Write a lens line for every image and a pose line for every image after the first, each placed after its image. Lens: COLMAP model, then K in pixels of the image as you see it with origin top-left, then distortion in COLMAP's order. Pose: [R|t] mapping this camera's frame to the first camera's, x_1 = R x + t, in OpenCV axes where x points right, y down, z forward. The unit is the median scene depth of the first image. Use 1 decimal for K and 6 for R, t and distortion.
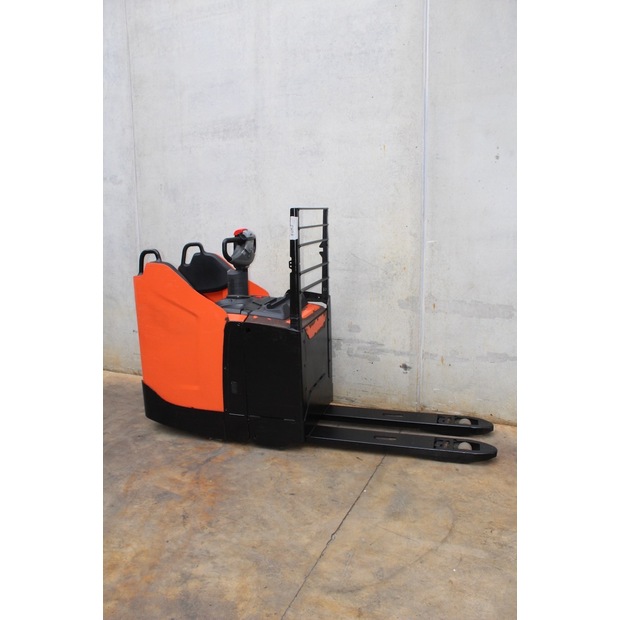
lens RADIAL K [[512.3, 0, 306.5], [0, 512.3, 313.7], [0, 0, 1]] dist [-0.167004, 0.138450]
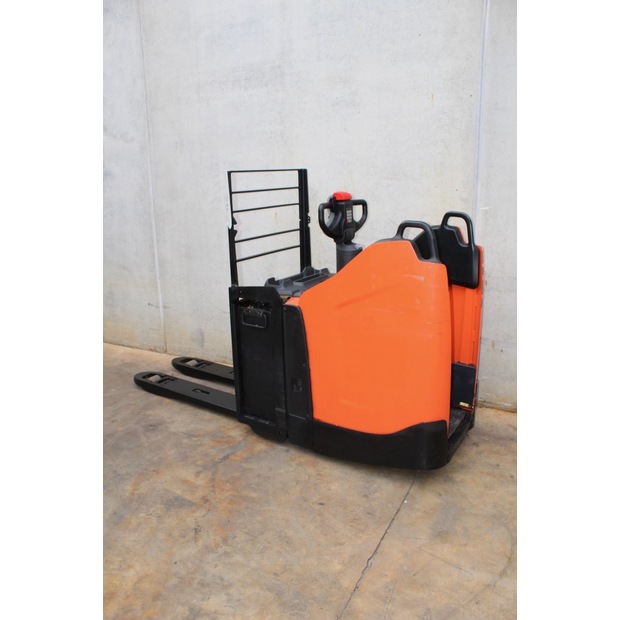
lens RADIAL K [[512.3, 0, 307.8], [0, 512.3, 315.7], [0, 0, 1]] dist [-0.167004, 0.138450]
pose [[0.998713, 0.012021, -0.049263, -0.010370], [-0.008281, 0.997116, 0.075438, -0.023114], [0.050028, -0.074933, 0.995933, 0.132848]]
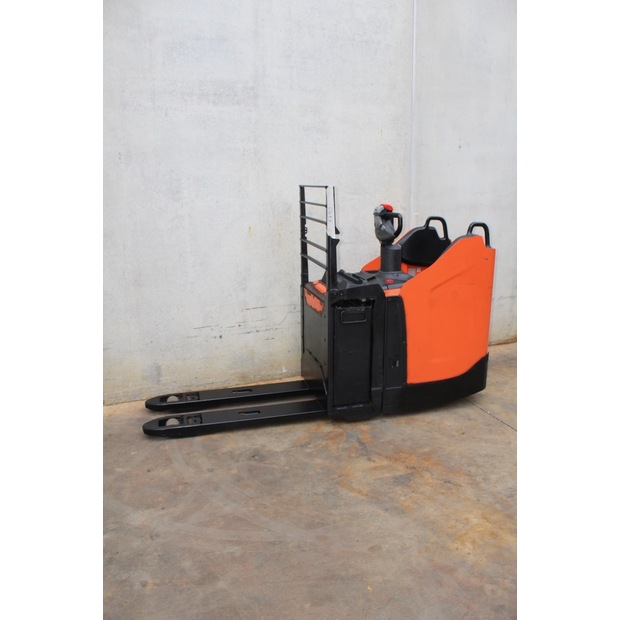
lens RADIAL K [[512.3, 0, 310.1], [0, 512.3, 315.0], [0, 0, 1]] dist [-0.167004, 0.138450]
pose [[0.705386, -0.166181, 0.689068, -0.836425], [0.138089, 0.985721, 0.096364, -0.057826], [-0.695242, 0.027179, 0.718262, 0.330054]]
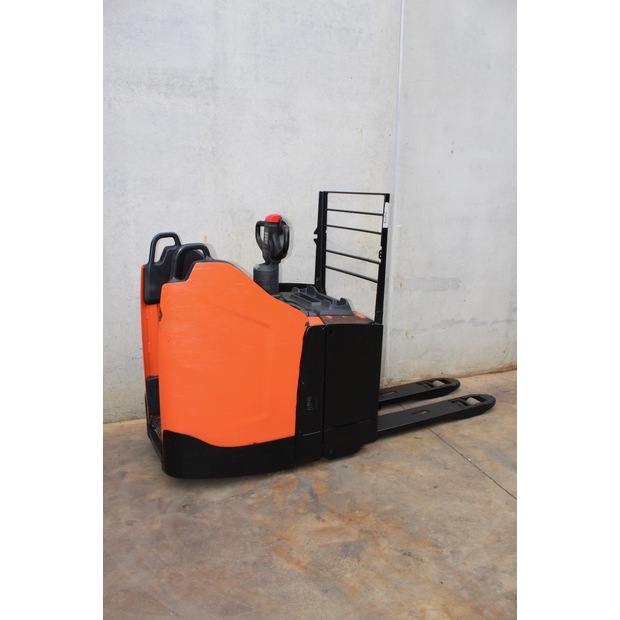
lens RADIAL K [[512.3, 0, 309.6], [0, 512.3, 315.3], [0, 0, 1]] dist [-0.167004, 0.138450]
pose [[0.722125, -0.137181, 0.678024, -0.670736], [0.107215, 0.990491, 0.086212, -0.070038], [-0.683403, 0.010439, 0.729967, 0.365006]]
